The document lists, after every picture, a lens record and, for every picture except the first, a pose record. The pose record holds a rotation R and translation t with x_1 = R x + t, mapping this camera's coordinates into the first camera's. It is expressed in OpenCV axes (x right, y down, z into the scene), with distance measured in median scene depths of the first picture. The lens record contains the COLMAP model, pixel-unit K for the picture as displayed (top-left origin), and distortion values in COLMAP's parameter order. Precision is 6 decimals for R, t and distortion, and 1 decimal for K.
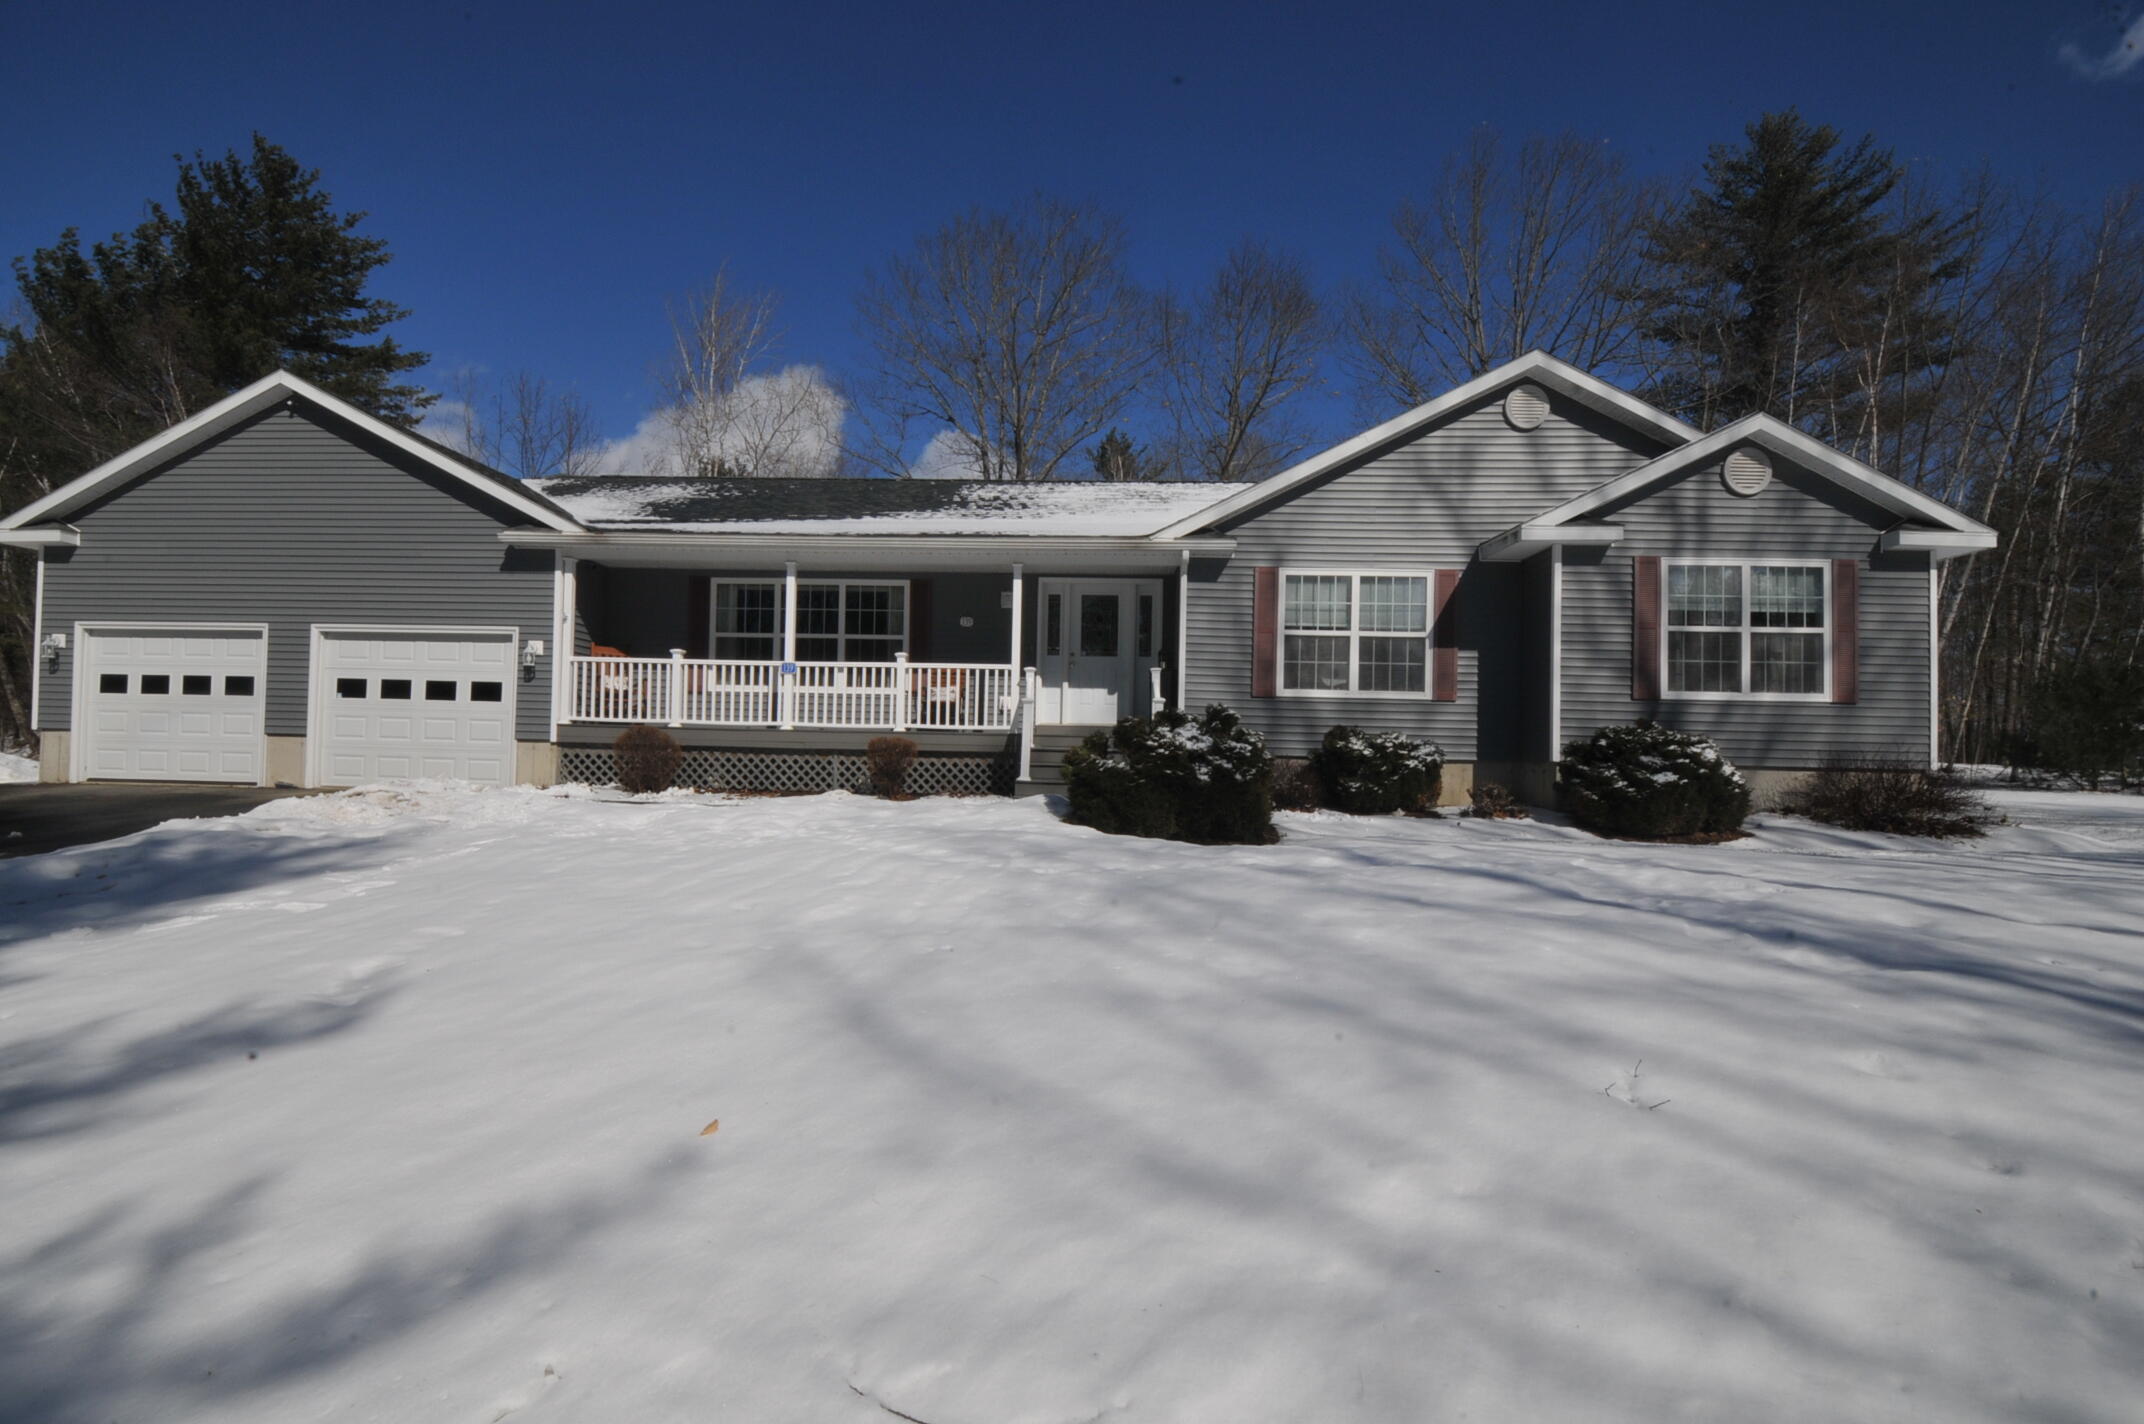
lens RADIAL K [[948.6, 0, 1078.5], [0, 948.6, 726.0], [0, 0, 1]] dist [0.011065, -0.015000]
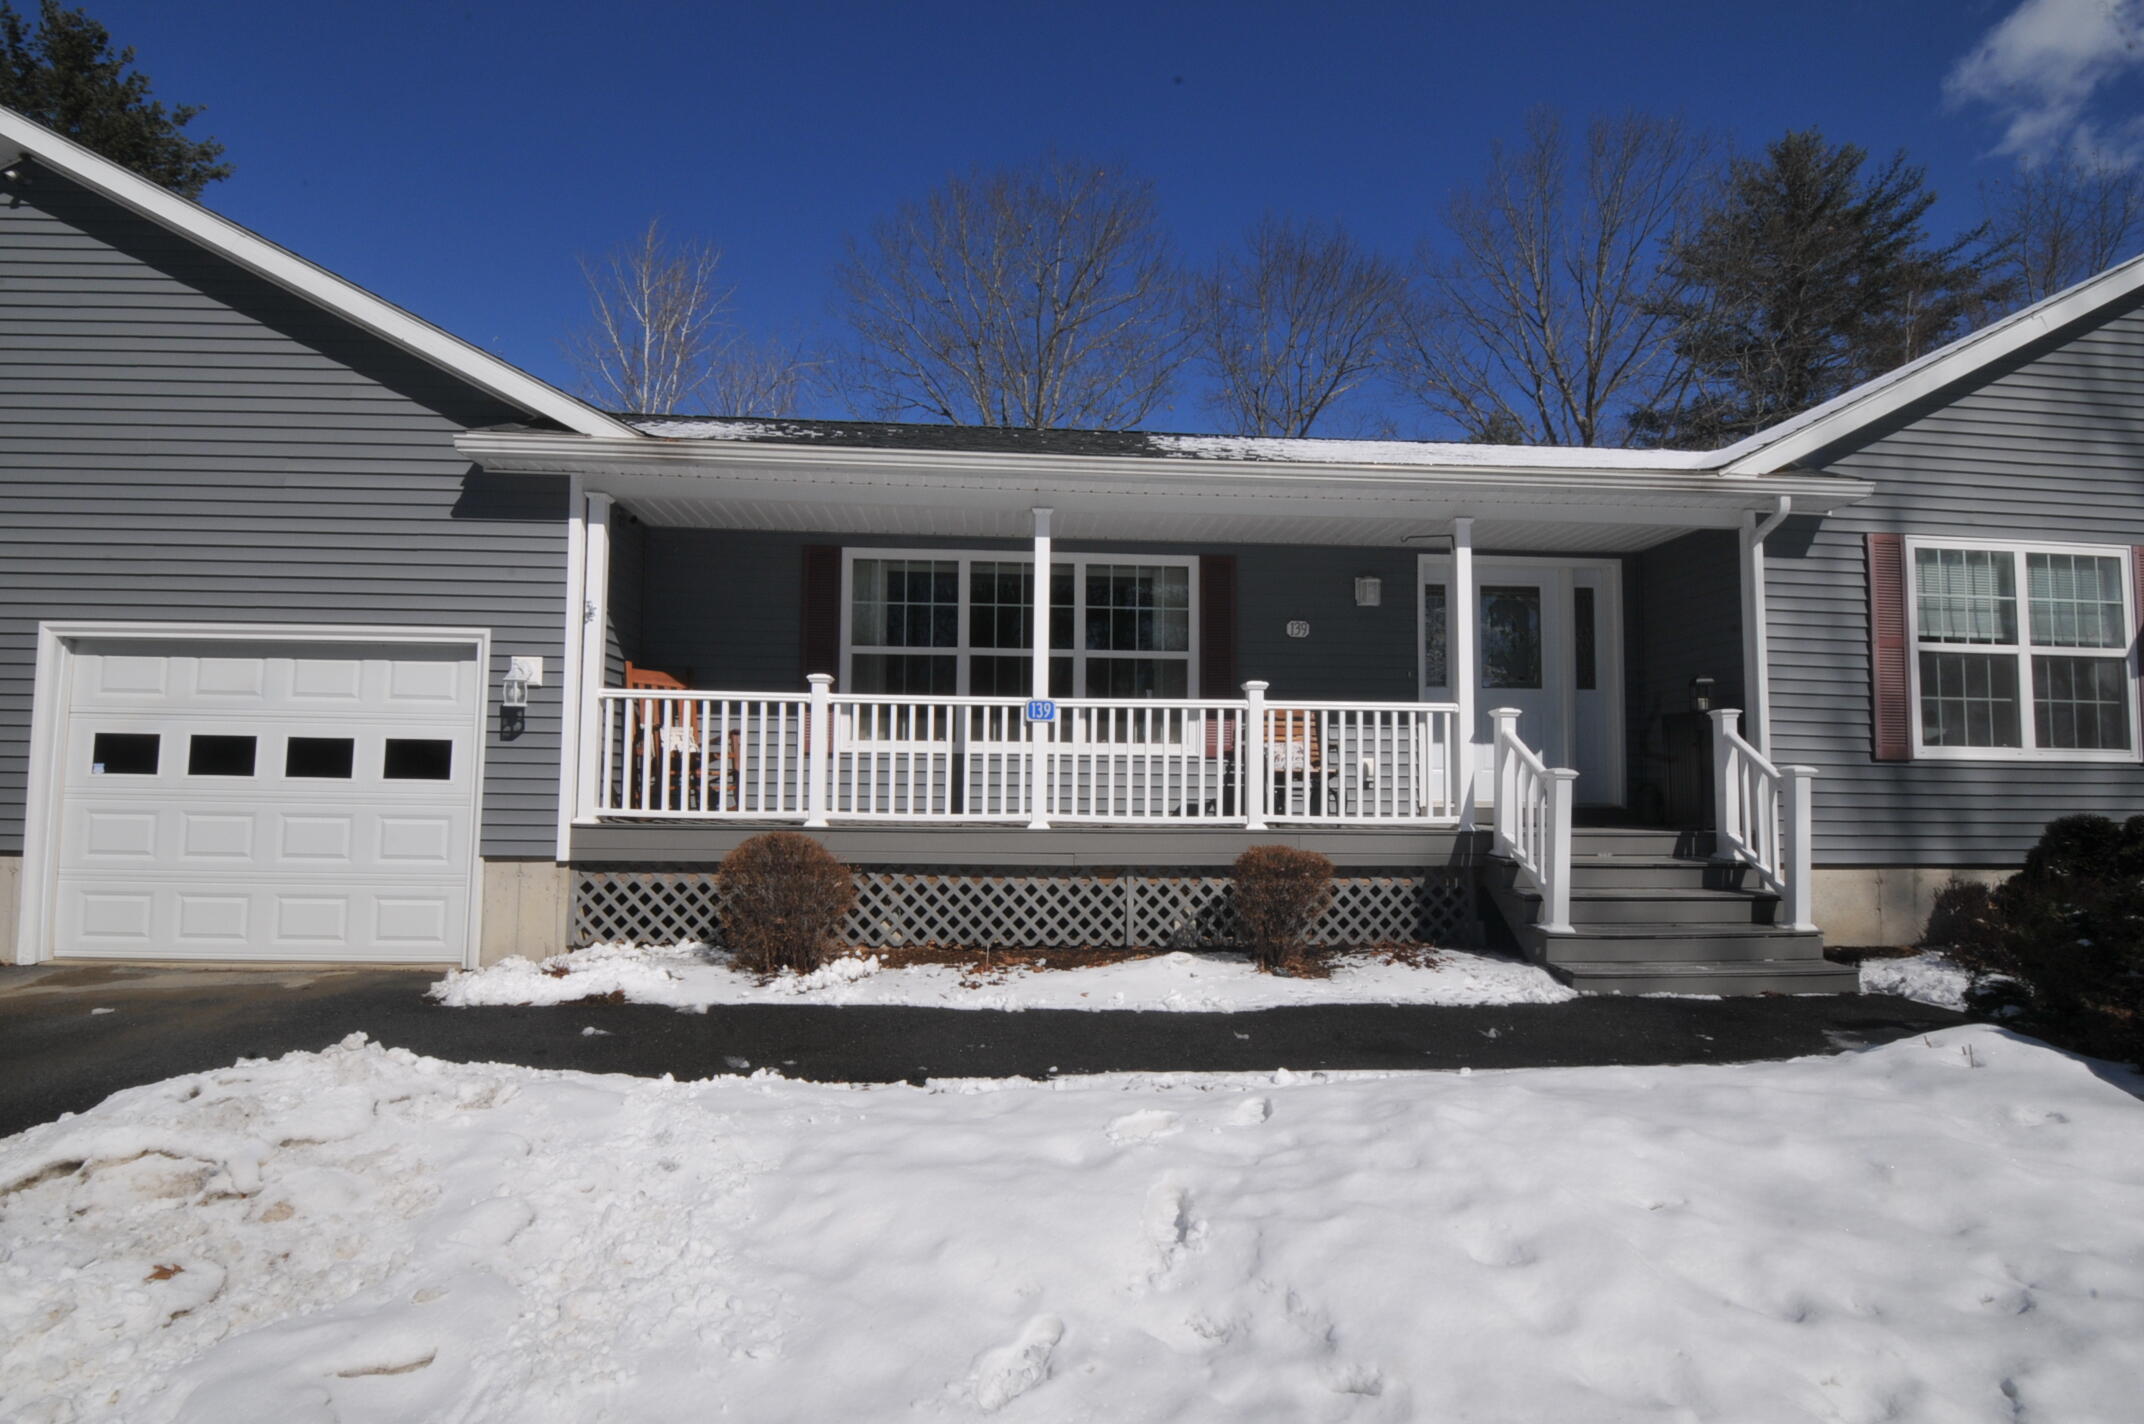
lens RADIAL K [[948.6, 0, 1078.5], [0, 948.6, 726.0], [0, 0, 1]] dist [0.011065, -0.015000]
pose [[0.993839, -0.003685, 0.110775, -0.339065], [0.007606, 0.999359, -0.034994, -0.033839], [-0.110575, 0.035621, 0.993229, 0.474876]]
